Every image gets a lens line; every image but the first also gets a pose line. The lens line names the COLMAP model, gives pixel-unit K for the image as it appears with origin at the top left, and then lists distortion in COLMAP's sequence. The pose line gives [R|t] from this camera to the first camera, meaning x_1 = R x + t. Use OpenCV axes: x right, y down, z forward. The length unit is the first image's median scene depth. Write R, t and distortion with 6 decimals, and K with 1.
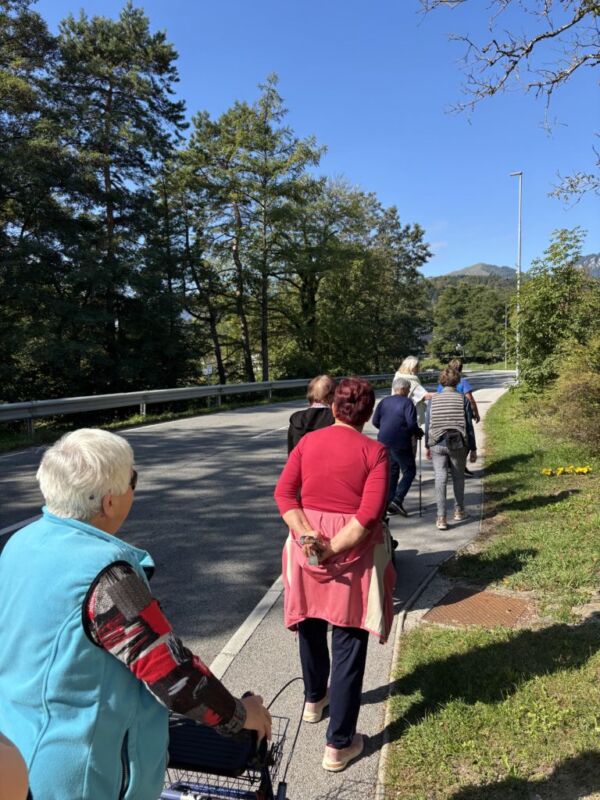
lens RADIAL K [[646.1, 0, 300.0], [0, 646.1, 400.0], [0, 0, 1]] dist [0.055723, -0.050520]
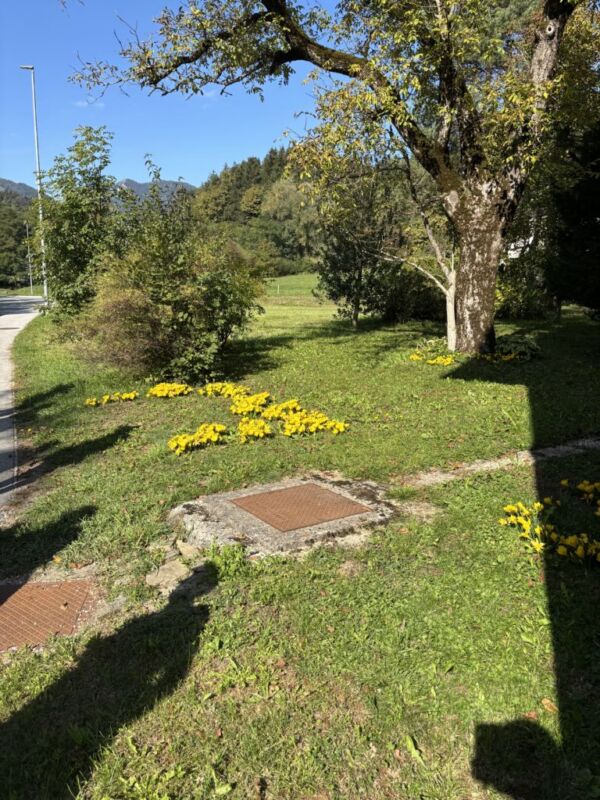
lens RADIAL K [[646.1, 0, 300.0], [0, 646.1, 400.0], [0, 0, 1]] dist [0.055723, -0.050520]
pose [[0.769429, -0.090293, 0.632318, 0.034187], [0.021103, 0.993011, 0.116119, 0.009449], [-0.638383, -0.076002, 0.765957, 0.119781]]
